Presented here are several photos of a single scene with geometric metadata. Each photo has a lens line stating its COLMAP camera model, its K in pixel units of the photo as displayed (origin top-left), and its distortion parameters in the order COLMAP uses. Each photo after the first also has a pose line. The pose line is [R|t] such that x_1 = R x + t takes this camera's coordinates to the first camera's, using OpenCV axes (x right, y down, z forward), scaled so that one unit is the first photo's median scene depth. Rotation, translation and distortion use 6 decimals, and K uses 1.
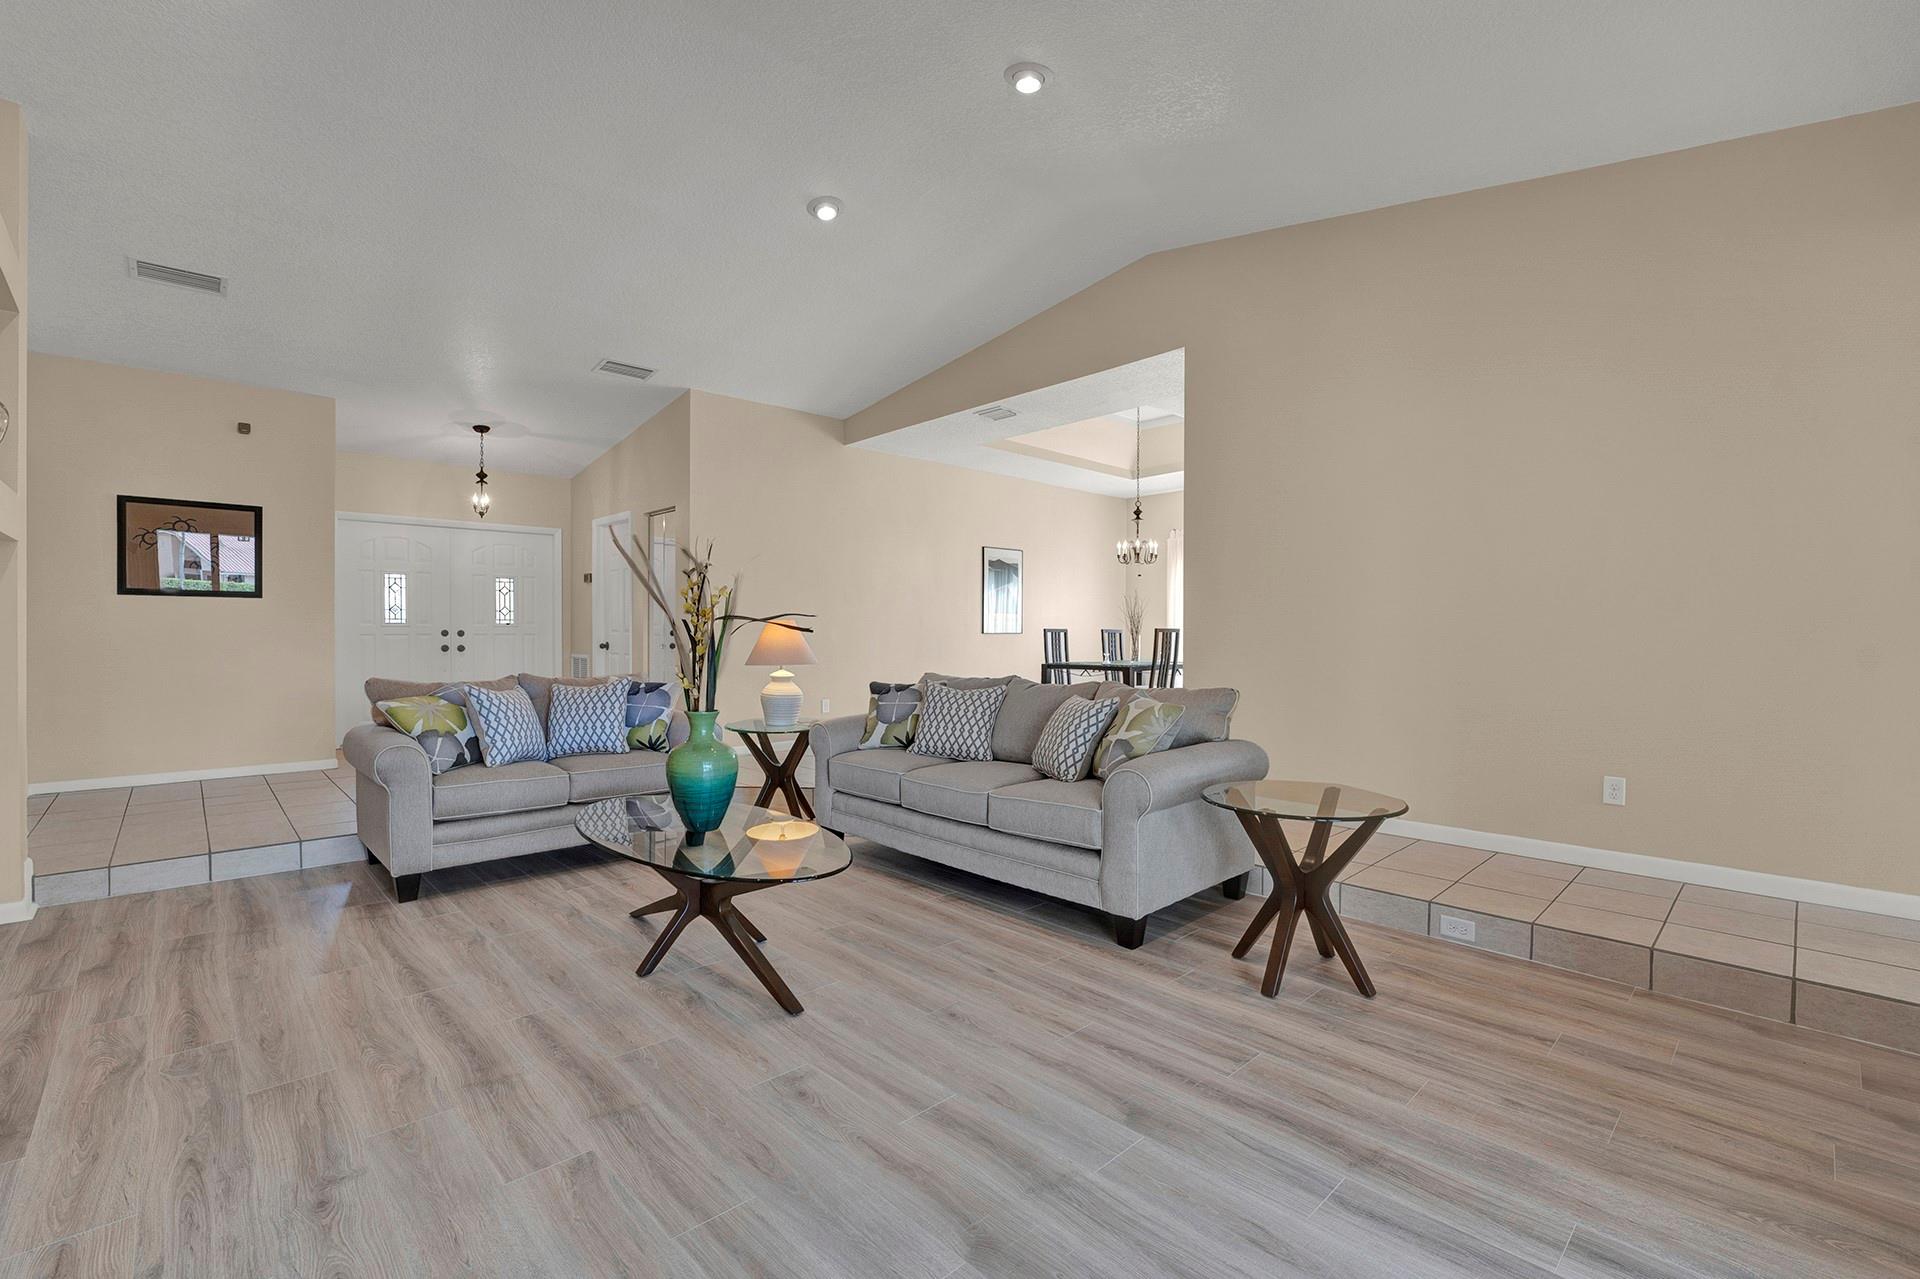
lens RADIAL K [[816.9, 0, 953.1], [0, 816.9, 644.6], [0, 0, 1]] dist [-0.017115, 0.000297]
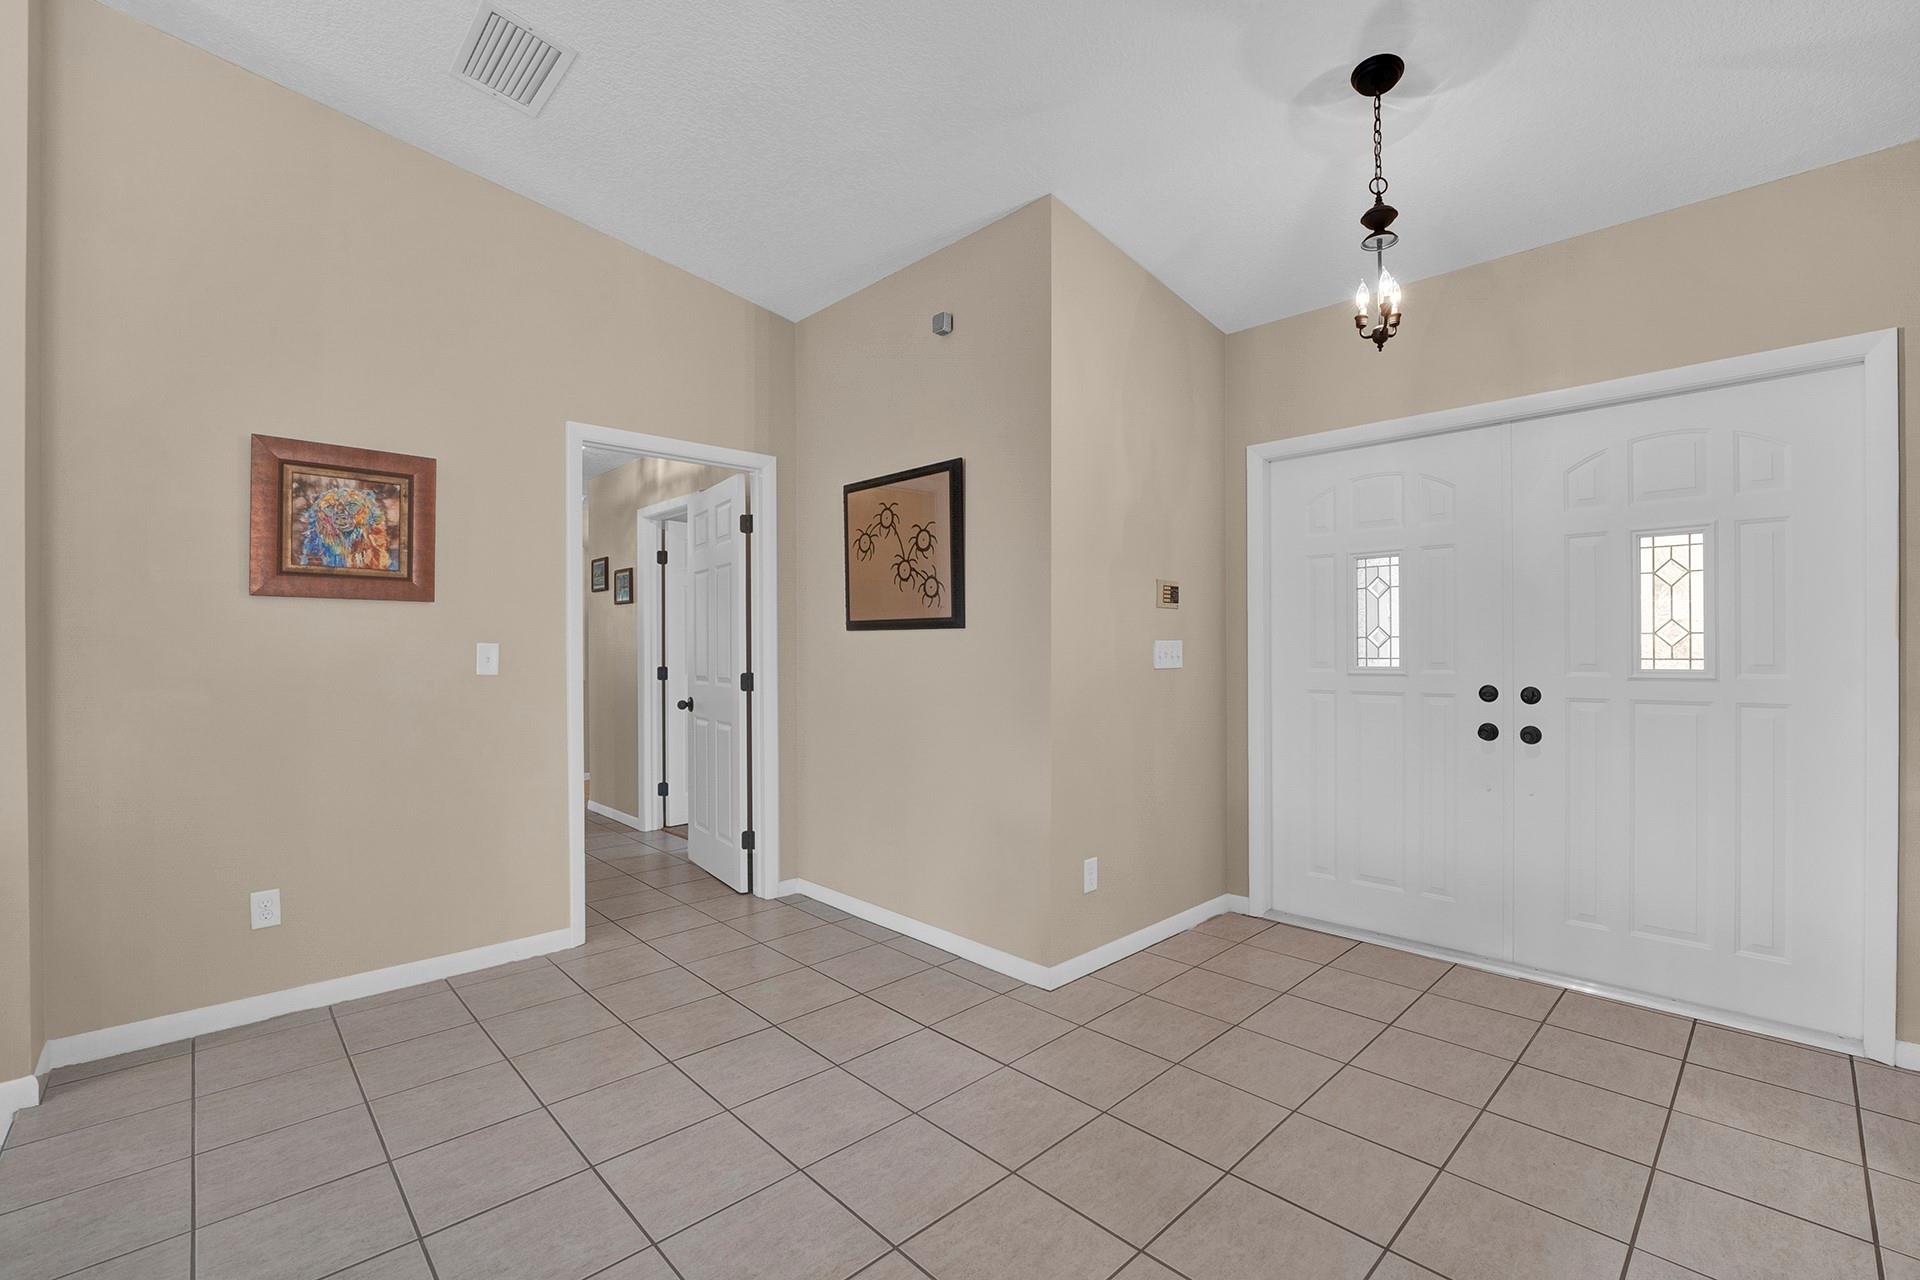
lens RADIAL K [[816.9, 0, 953.1], [0, 816.9, 645.1], [0, 0, 1]] dist [-0.017115, 0.000297]
pose [[-0.001662, -0.016156, -0.999868, -0.239586], [-0.016230, 0.999738, -0.016127, -0.027850], [0.999867, 0.016201, -0.001924, 0.764201]]
